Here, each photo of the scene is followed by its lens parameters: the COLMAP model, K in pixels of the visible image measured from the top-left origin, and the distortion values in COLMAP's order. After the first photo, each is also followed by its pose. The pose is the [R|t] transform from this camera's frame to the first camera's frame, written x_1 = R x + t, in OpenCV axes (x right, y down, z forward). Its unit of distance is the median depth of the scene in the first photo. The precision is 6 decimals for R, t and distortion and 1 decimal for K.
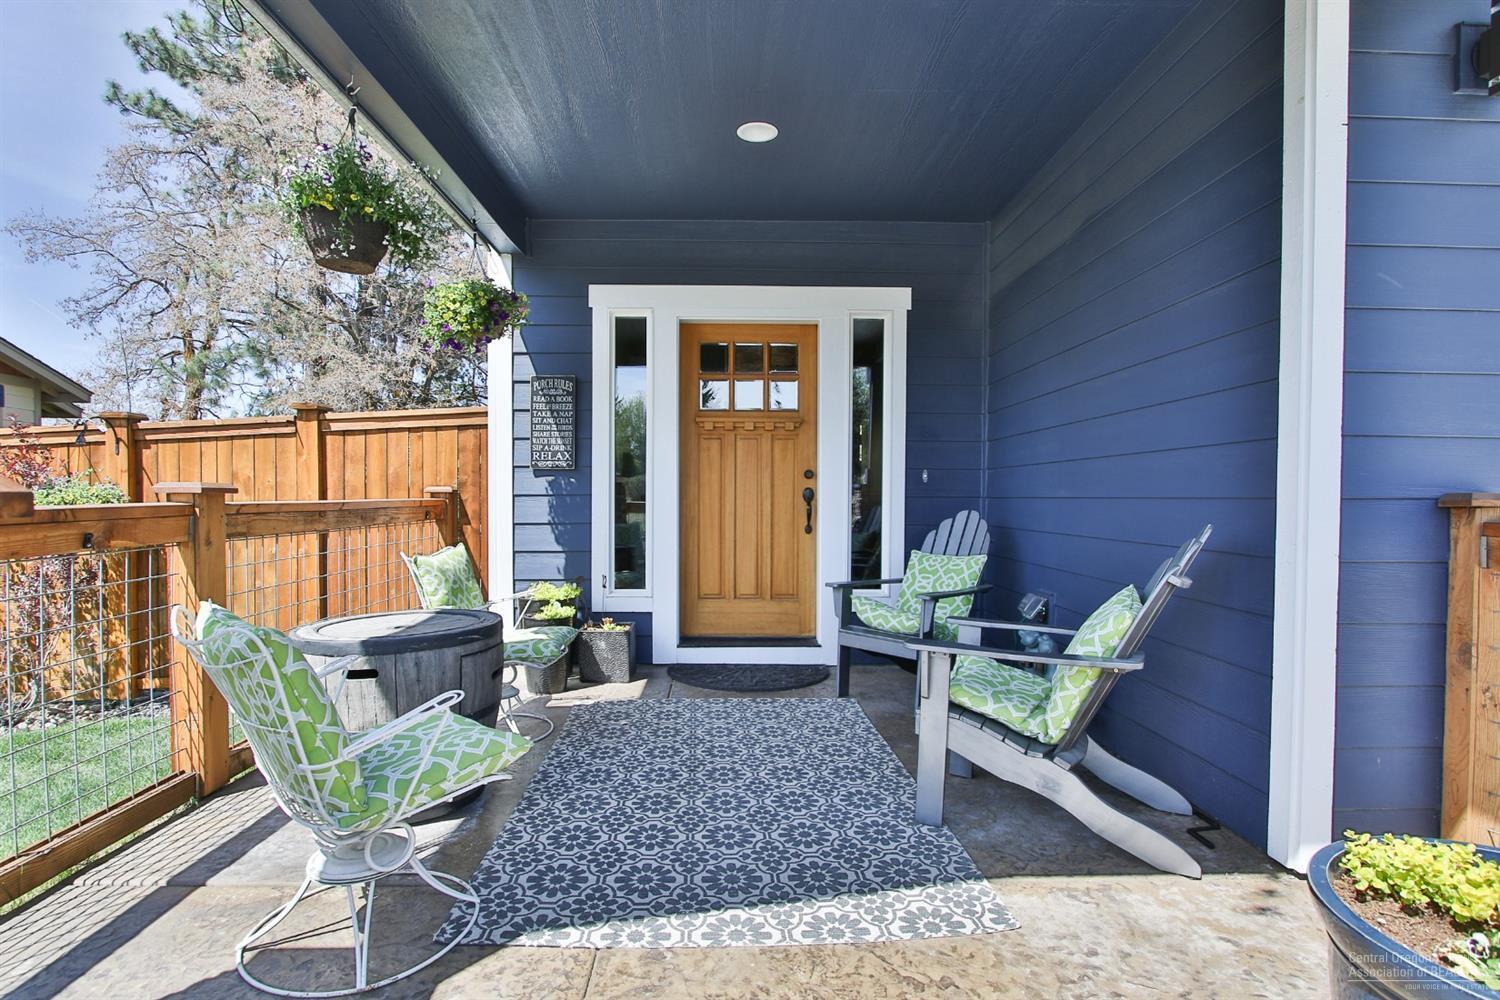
lens RADIAL K [[775.6, 0, 741.8], [0, 775.6, 509.8], [0, 0, 1]] dist [-0.012000, -0.001276]
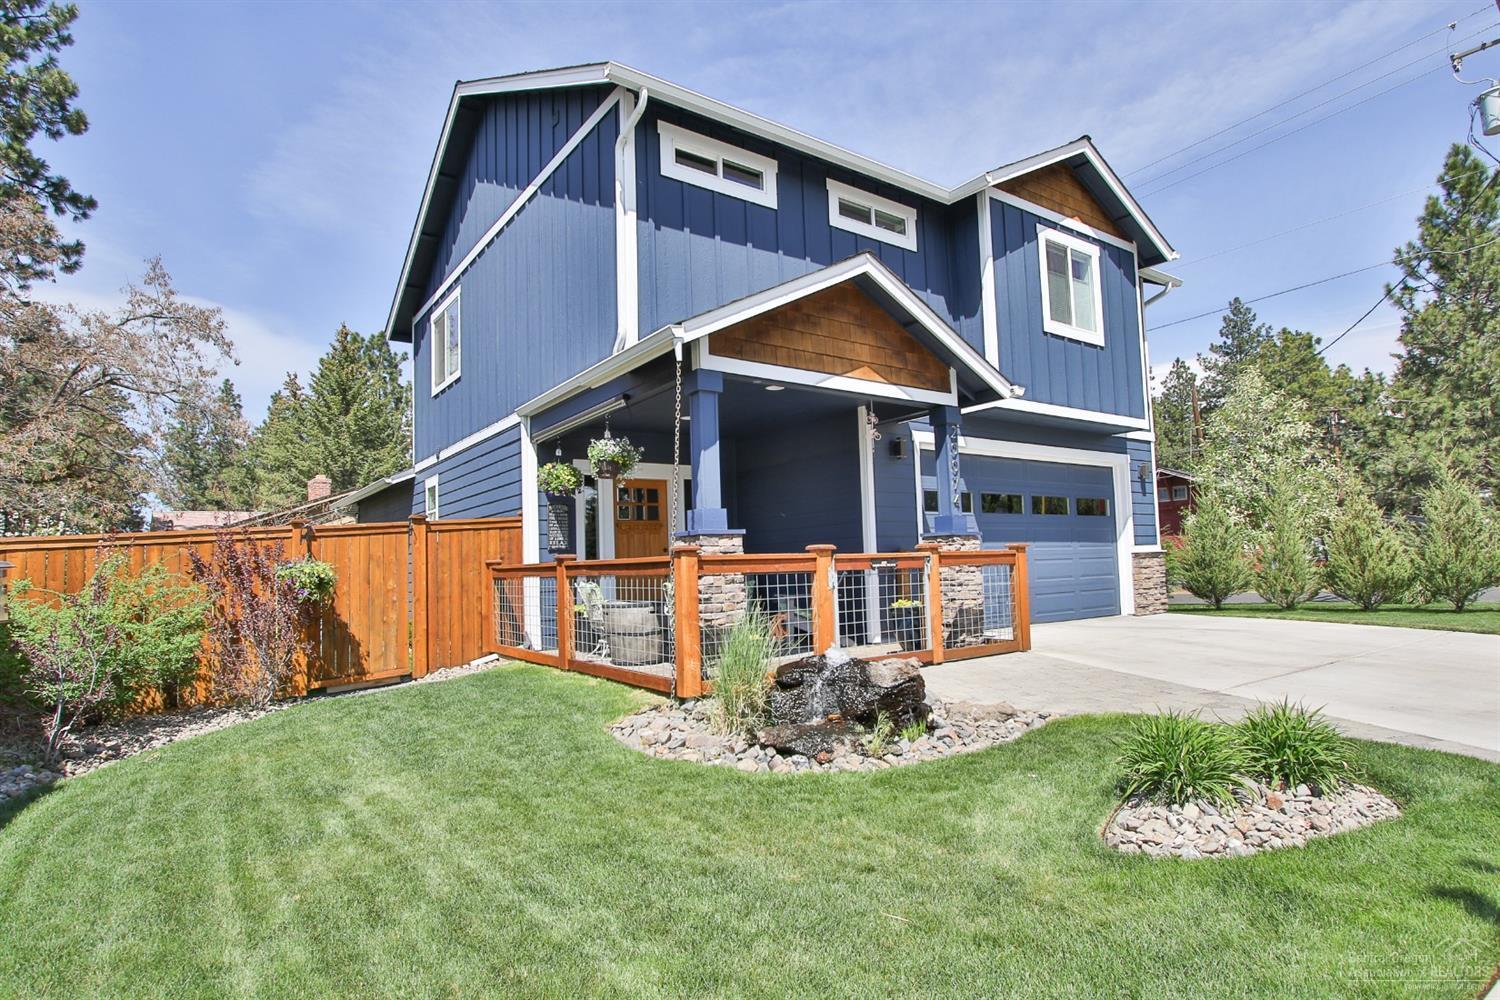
lens RADIAL K [[775.6, 0, 741.8], [0, 775.6, 509.8], [0, 0, 1]] dist [-0.012000, -0.001276]
pose [[0.830325, 0.011000, 0.557171, -0.952870], [0.048002, 0.994678, -0.091172, 0.050491], [-0.555208, 0.102448, 0.825378, -0.906362]]
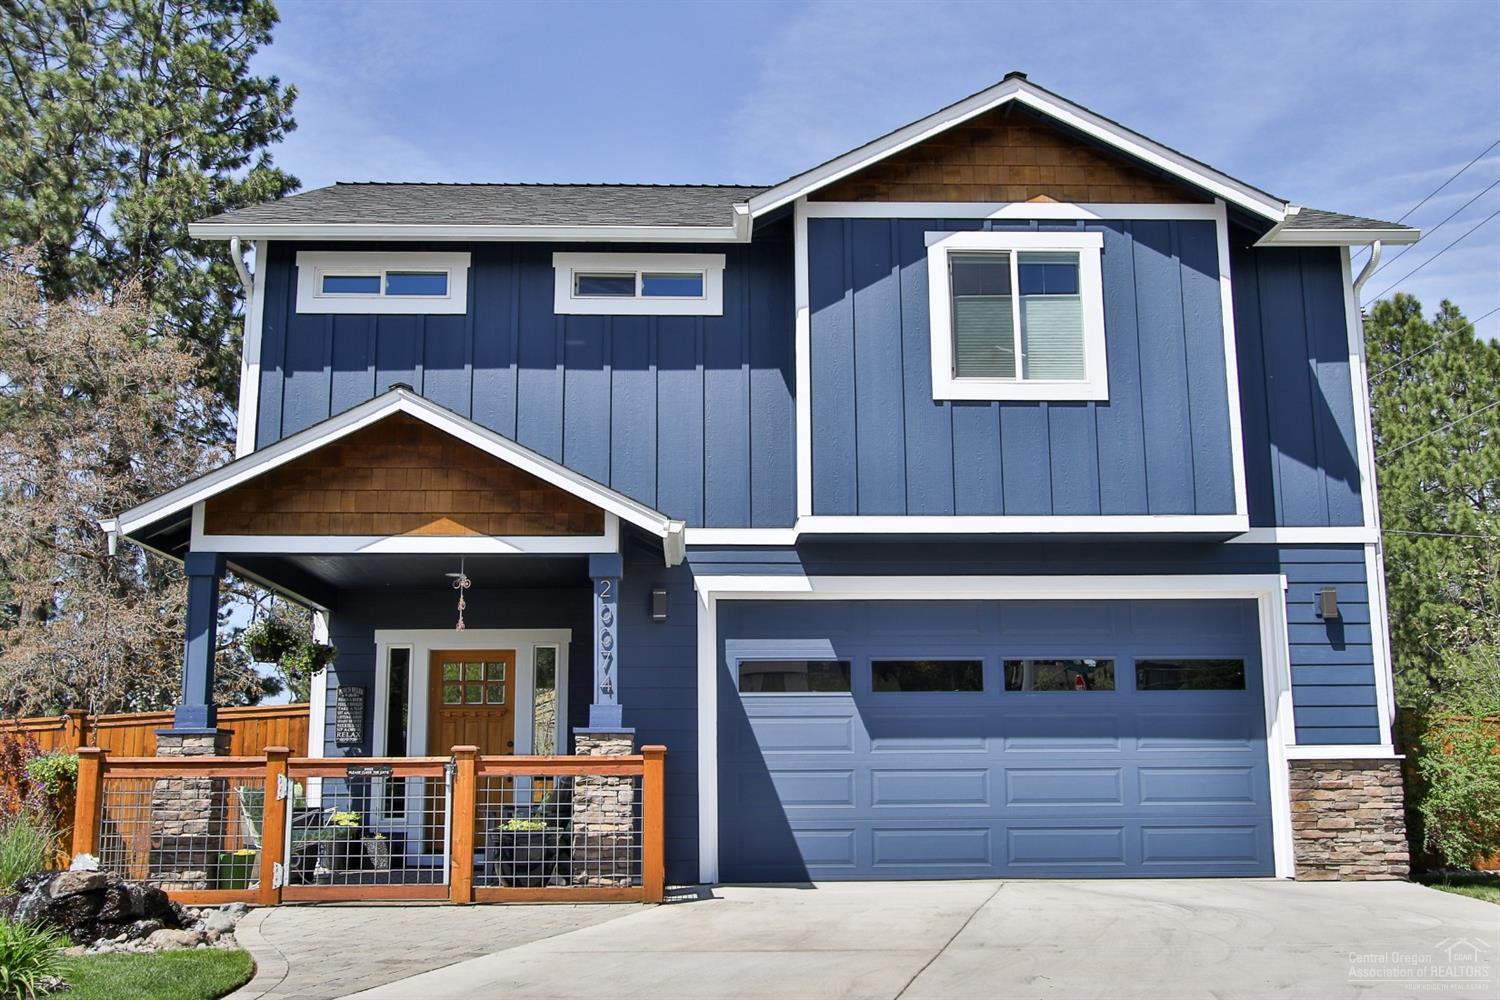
lens RADIAL K [[1408.4, 0, 745.9], [0, 1408.4, 520.3], [0, 0, 1]] dist [0.000825, 0.010869]
pose [[0.999730, -0.008681, 0.021536, 0.522362], [0.012832, 0.979540, -0.200839, 0.094027], [-0.019352, 0.201061, 0.979388, -1.978595]]
